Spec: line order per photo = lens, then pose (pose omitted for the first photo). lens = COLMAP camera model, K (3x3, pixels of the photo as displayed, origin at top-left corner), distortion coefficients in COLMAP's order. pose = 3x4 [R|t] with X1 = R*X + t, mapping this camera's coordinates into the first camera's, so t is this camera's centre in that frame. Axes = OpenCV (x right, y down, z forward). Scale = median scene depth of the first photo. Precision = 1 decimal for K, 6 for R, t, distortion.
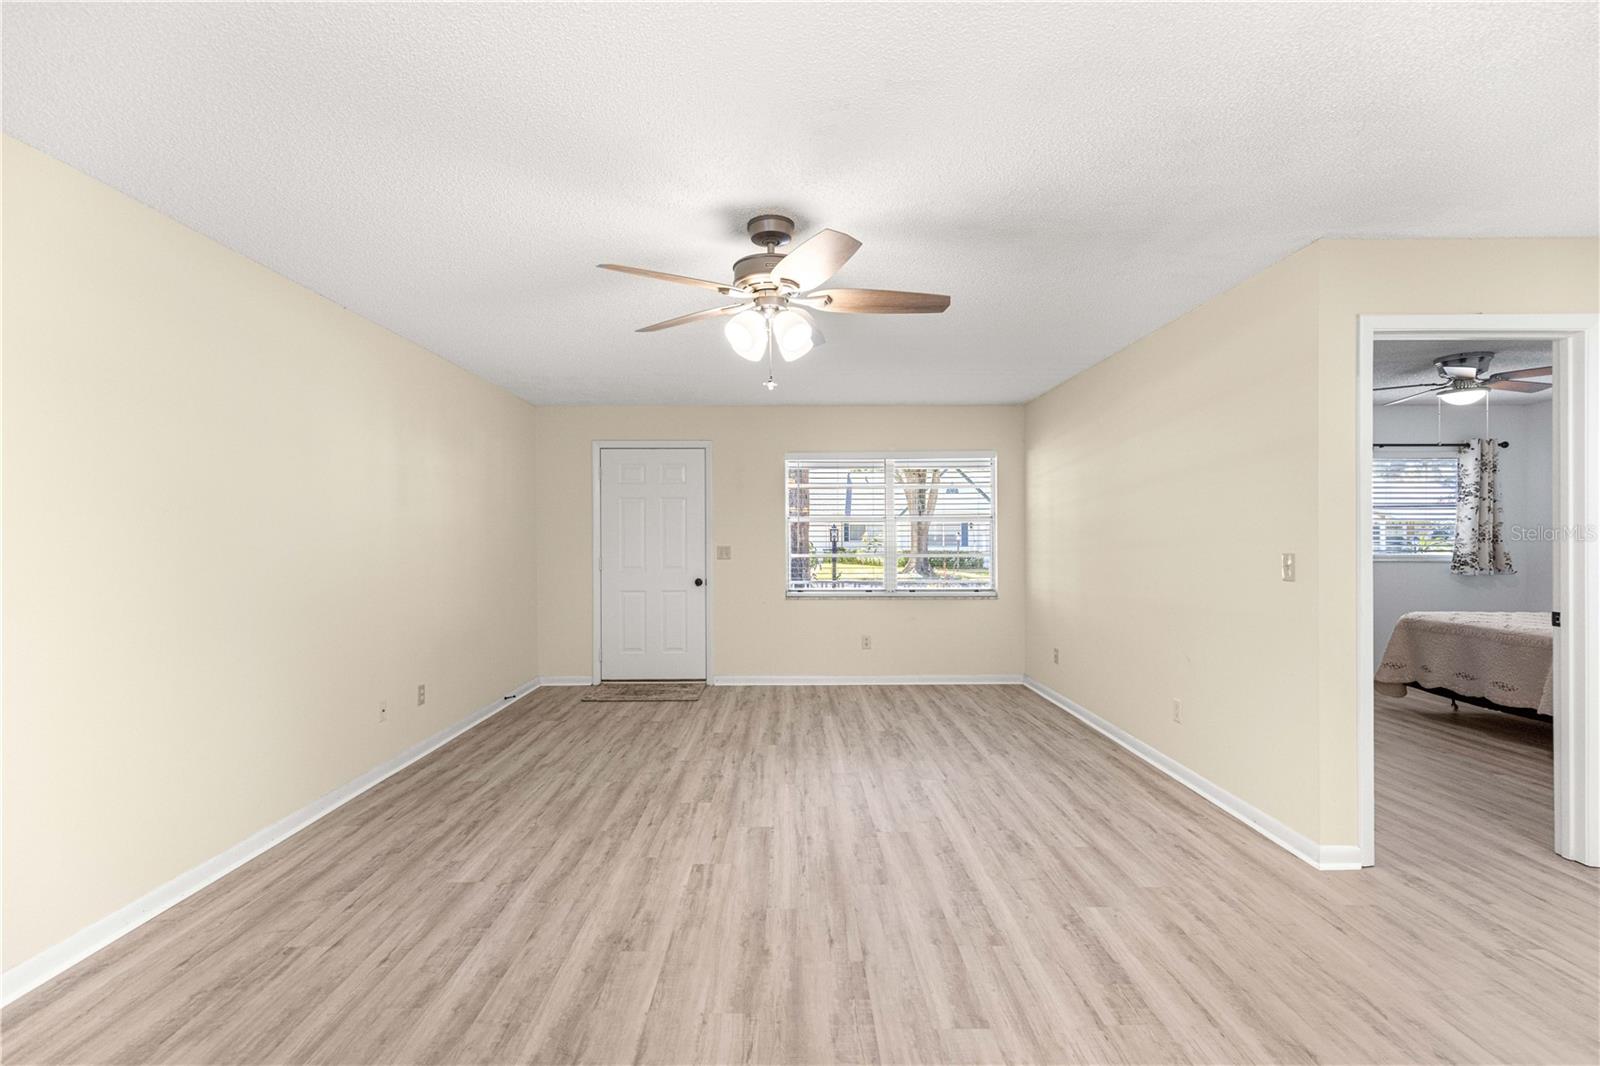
lens RADIAL K [[717.8, 0, 796.8], [0, 717.8, 538.1], [0, 0, 1]] dist [0.010385, -0.002337]
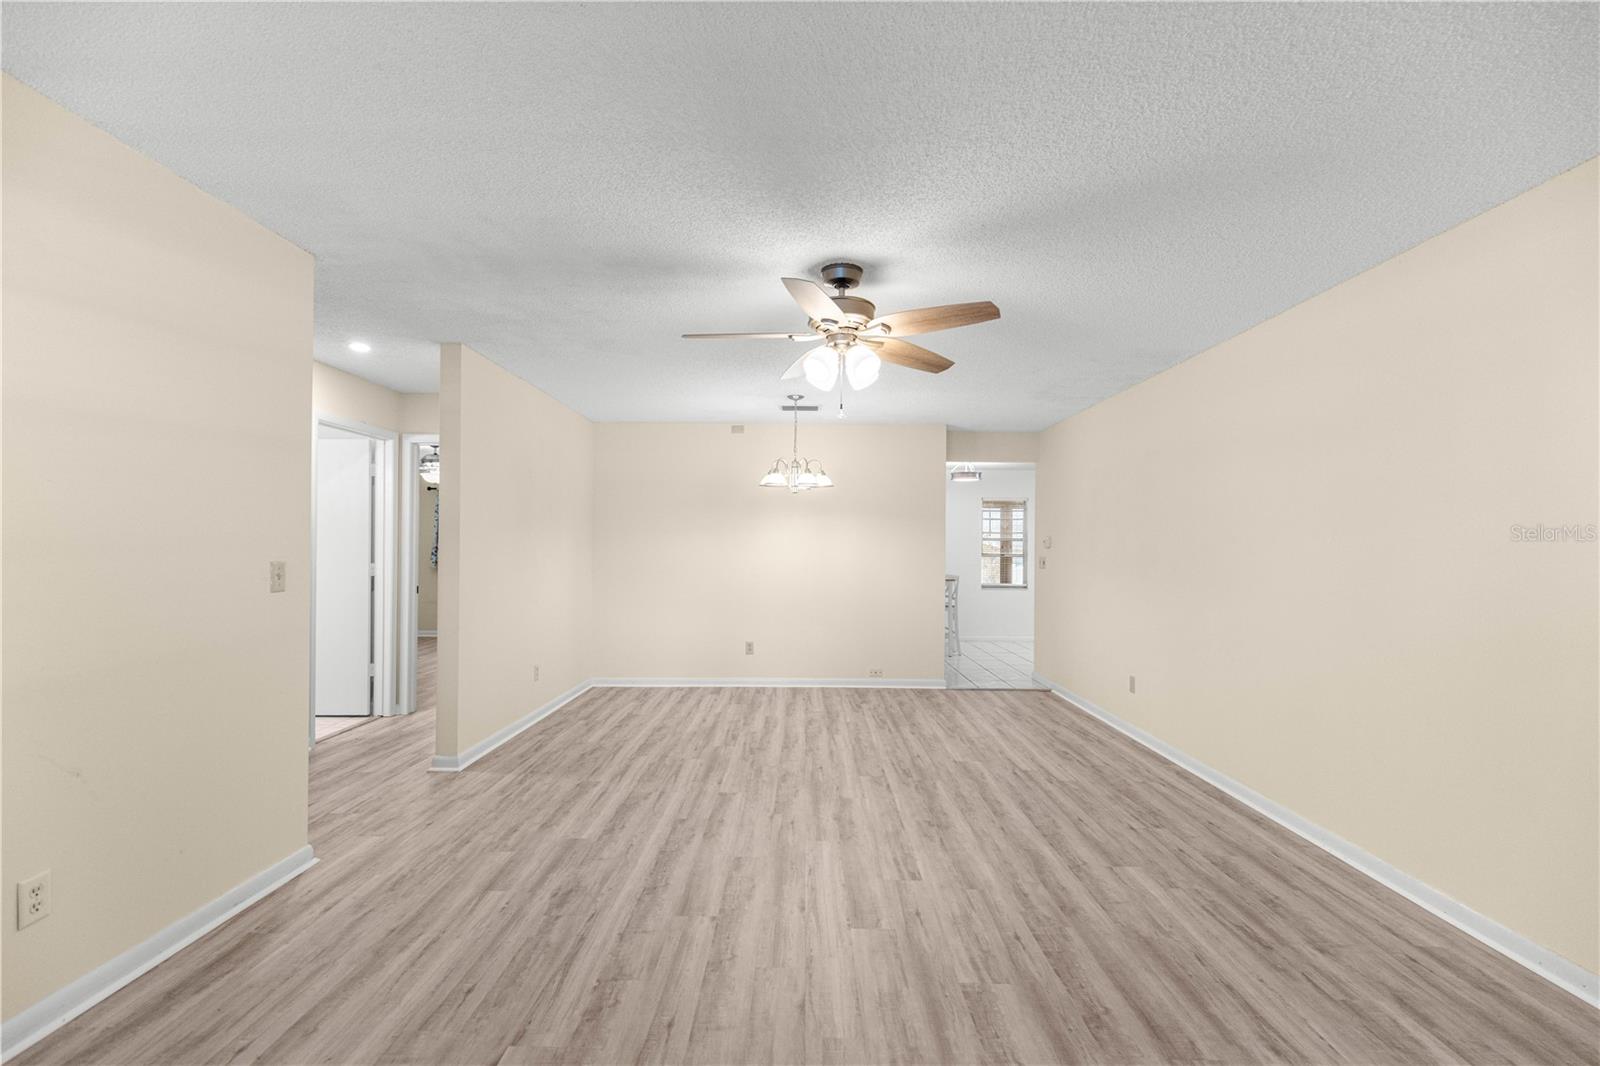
lens RADIAL K [[717.8, 0, 794.2], [0, 717.8, 545.3], [0, 0, 1]] dist [0.010385, -0.002337]
pose [[-0.999693, -0.005304, 0.024209, 0.009705], [-0.005390, 0.999979, -0.003489, 0.000351], [-0.024190, -0.003619, -0.999701, 2.016588]]
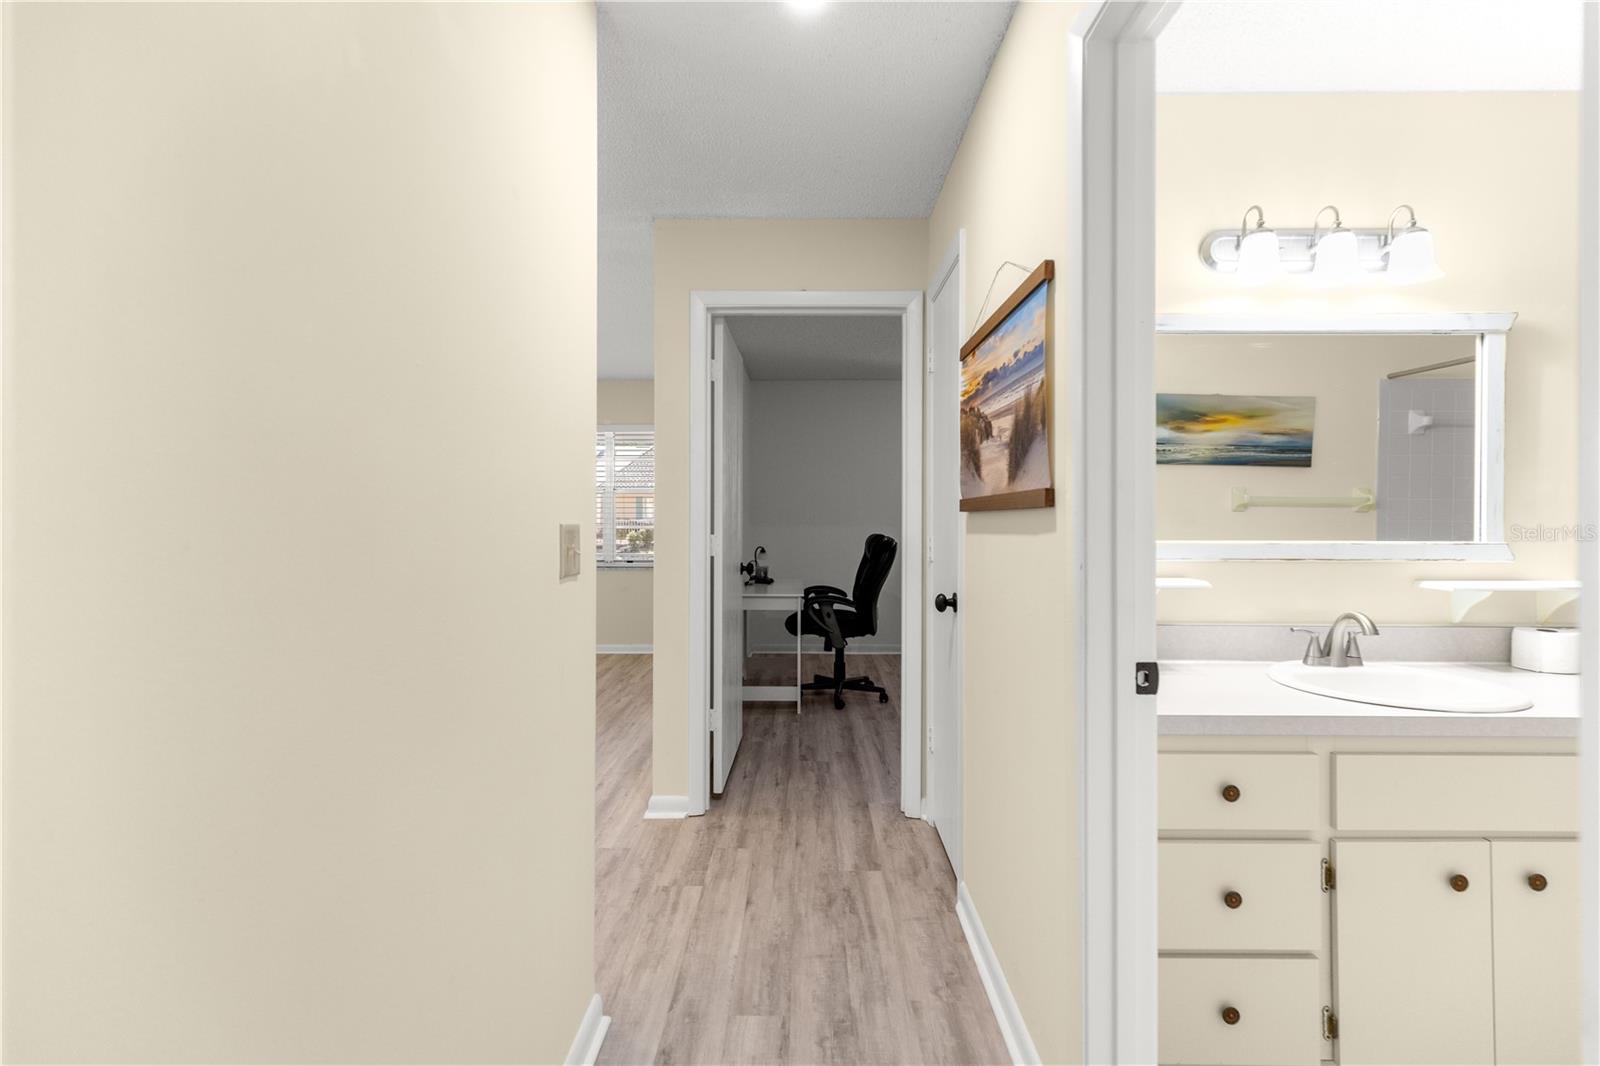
lens RADIAL K [[717.8, 0, 803.3], [0, 717.8, 520.5], [0, 0, 1]] dist [0.010385, -0.002337]
pose [[0.999936, 0.006029, -0.009624, 0.953738], [-0.005991, 0.999974, 0.004004, 0.020301], [0.009648, -0.003946, 0.999946, -0.042698]]
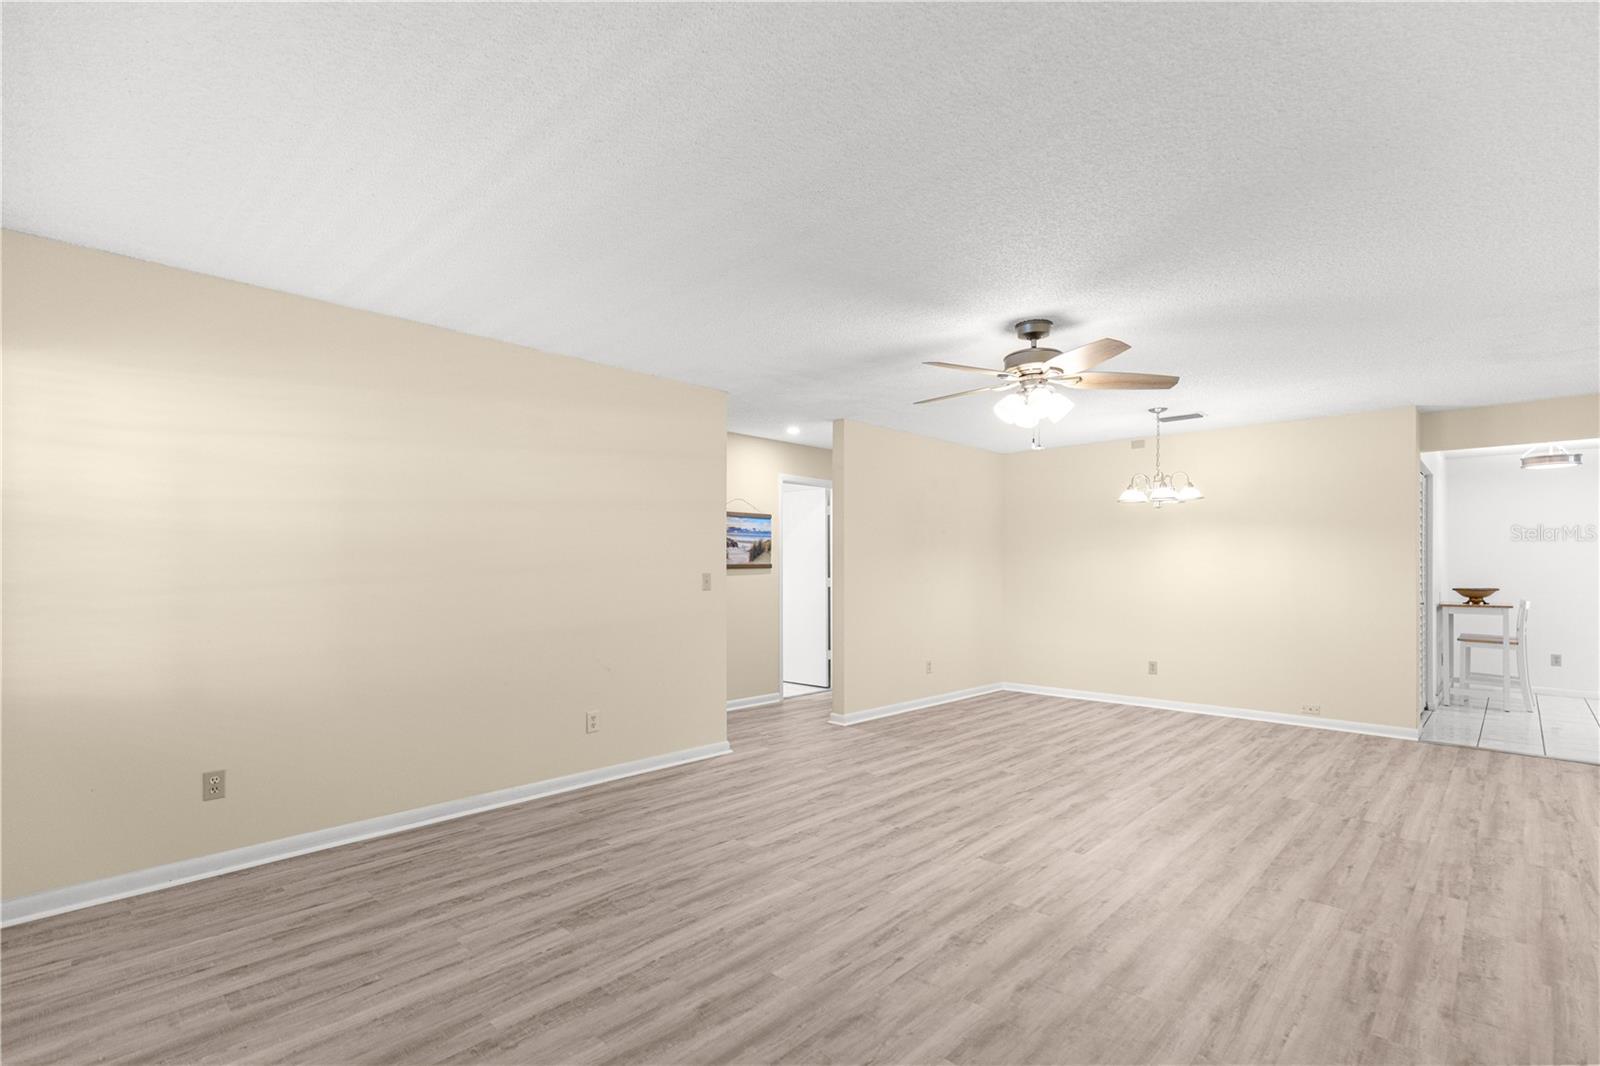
lens RADIAL K [[740.4, 0, 785.9], [0, 740.4, 561.8], [0, 0, 1]] dist [0.006058, -0.000279]
pose [[-0.706915, 0.007286, 0.707261, -0.641054], [0.001402, 0.999959, -0.008900, 0.012279], [-0.707298, -0.005300, -0.706896, 2.165783]]
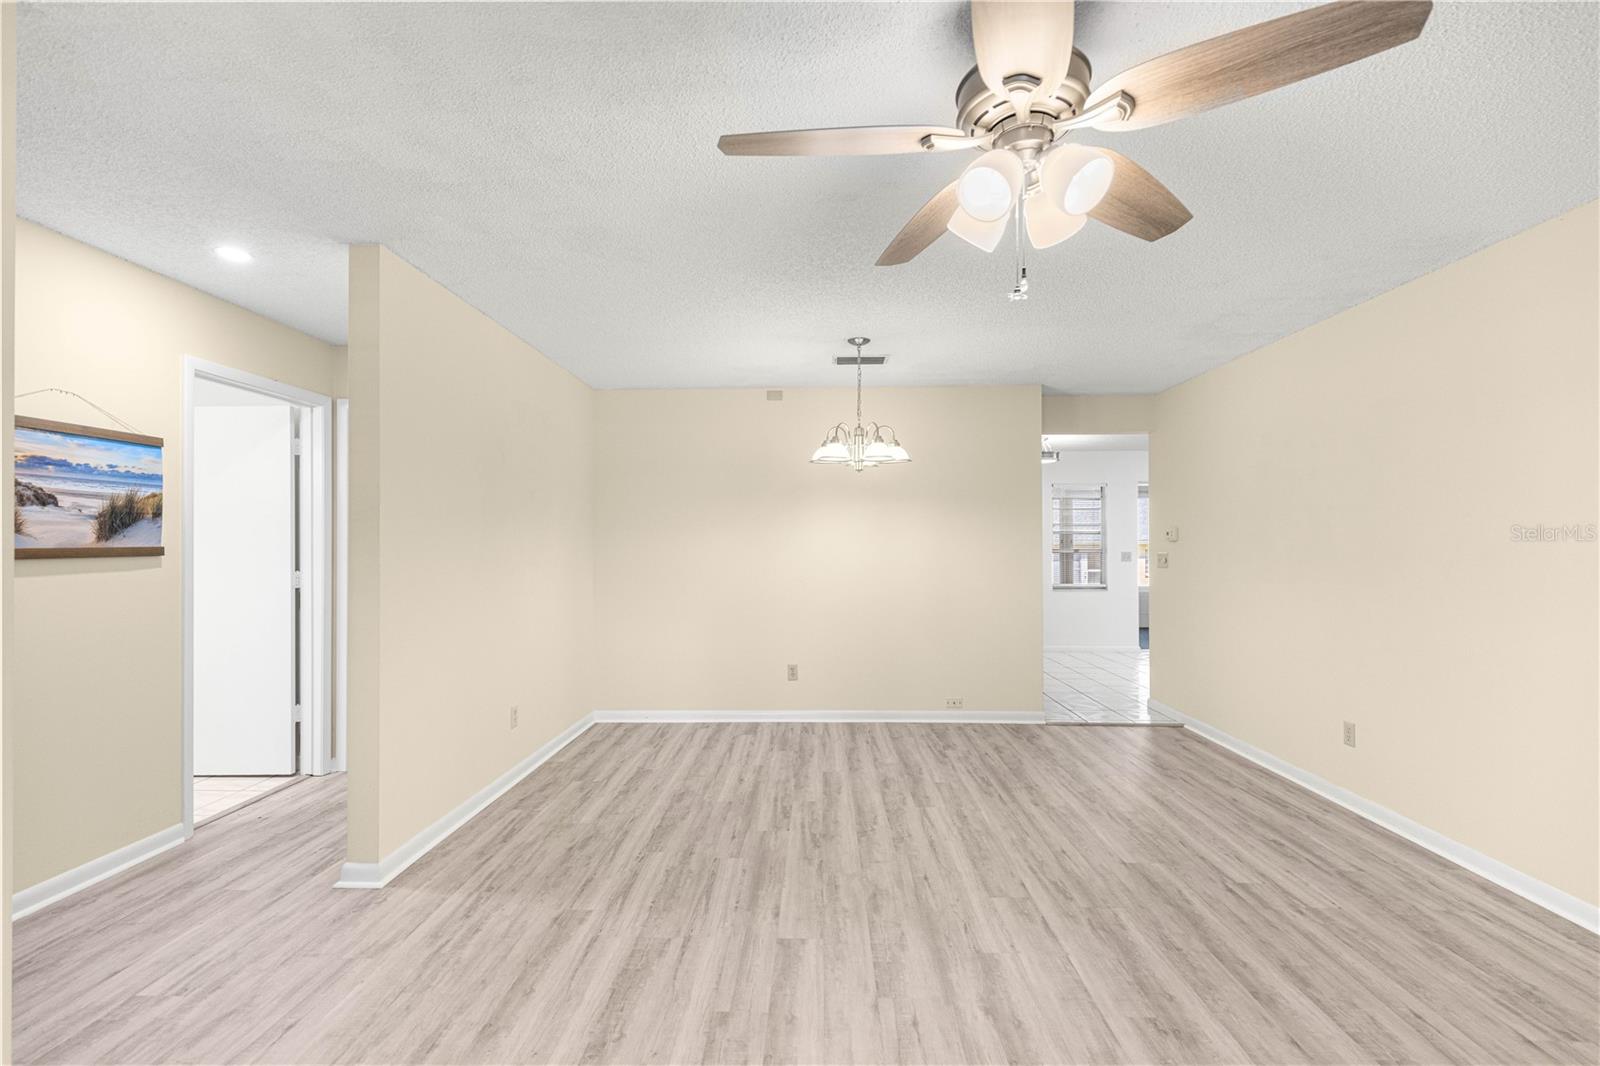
lens RADIAL K [[717.8, 0, 794.4], [0, 717.8, 540.5], [0, 0, 1]] dist [0.010385, -0.002337]
pose [[-0.998891, 0.005352, 0.046768, 0.119452], [0.005092, 0.999971, -0.005663, -0.000541], [-0.046797, -0.005419, -0.998890, 1.515043]]
